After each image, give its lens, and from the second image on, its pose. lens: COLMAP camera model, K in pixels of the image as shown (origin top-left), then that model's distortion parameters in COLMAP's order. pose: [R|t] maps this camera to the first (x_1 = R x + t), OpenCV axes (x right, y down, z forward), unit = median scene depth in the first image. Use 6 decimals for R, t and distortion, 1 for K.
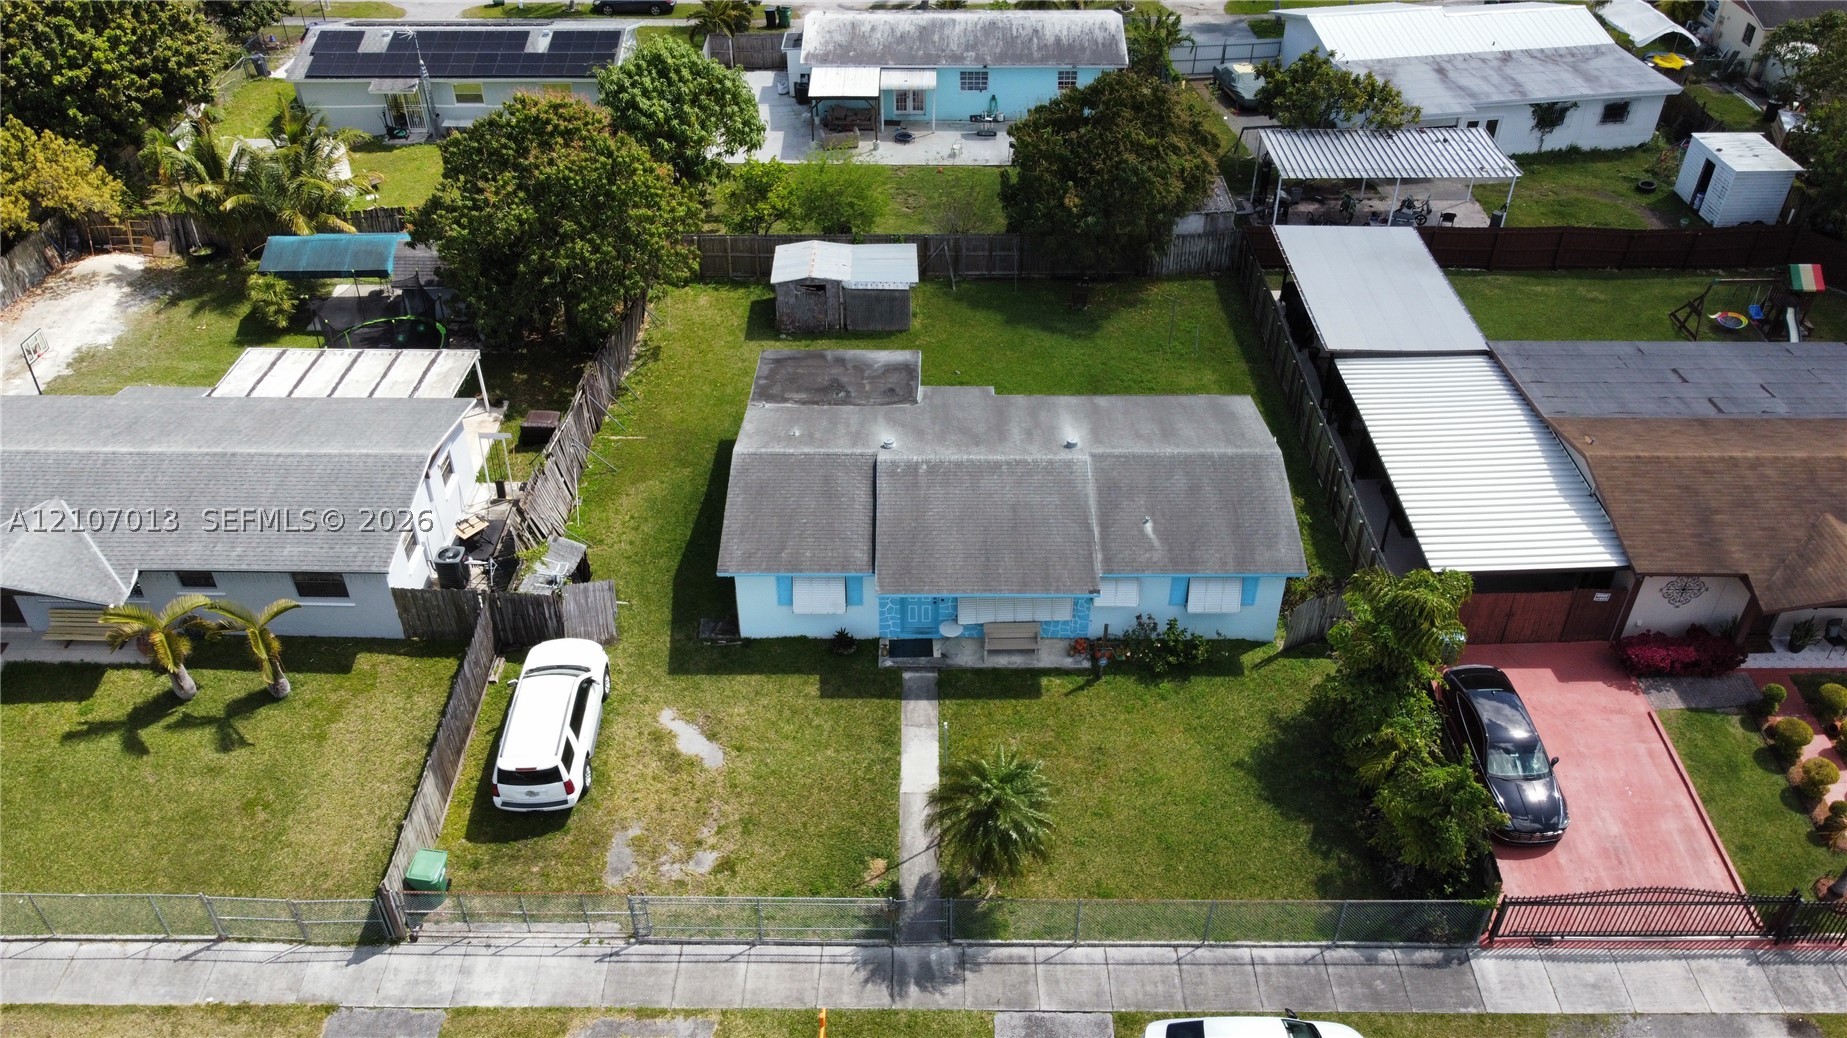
lens RADIAL K [[1404.2, 0, 917.5], [0, 1404.2, 510.2], [0, 0, 1]] dist [-0.004189, -0.002069]
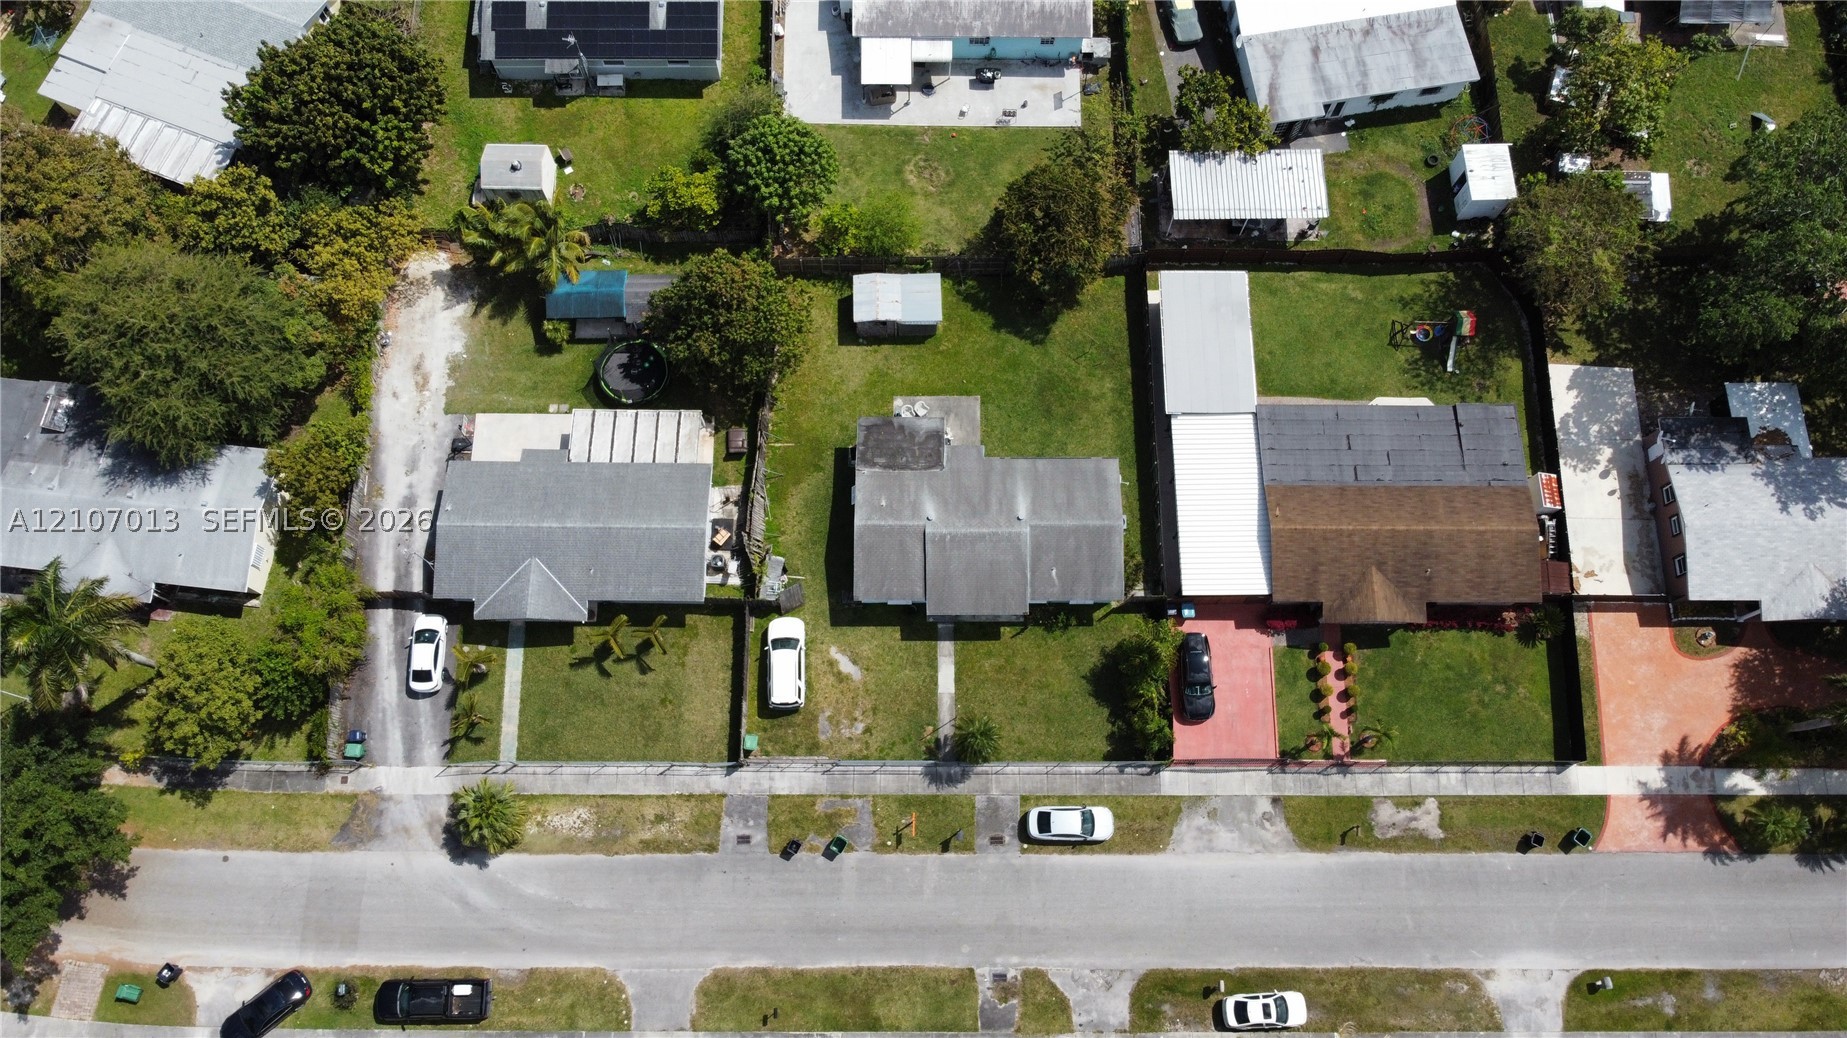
lens RADIAL K [[1404.2, 0, 917.5], [0, 1404.2, 510.2], [0, 0, 1]] dist [-0.004189, -0.002069]
pose [[0.999952, -0.004642, 0.008607, -0.060519], [-0.001271, 0.810936, 0.585134, -1.313604], [-0.009696, -0.585117, 0.810891, -0.672515]]
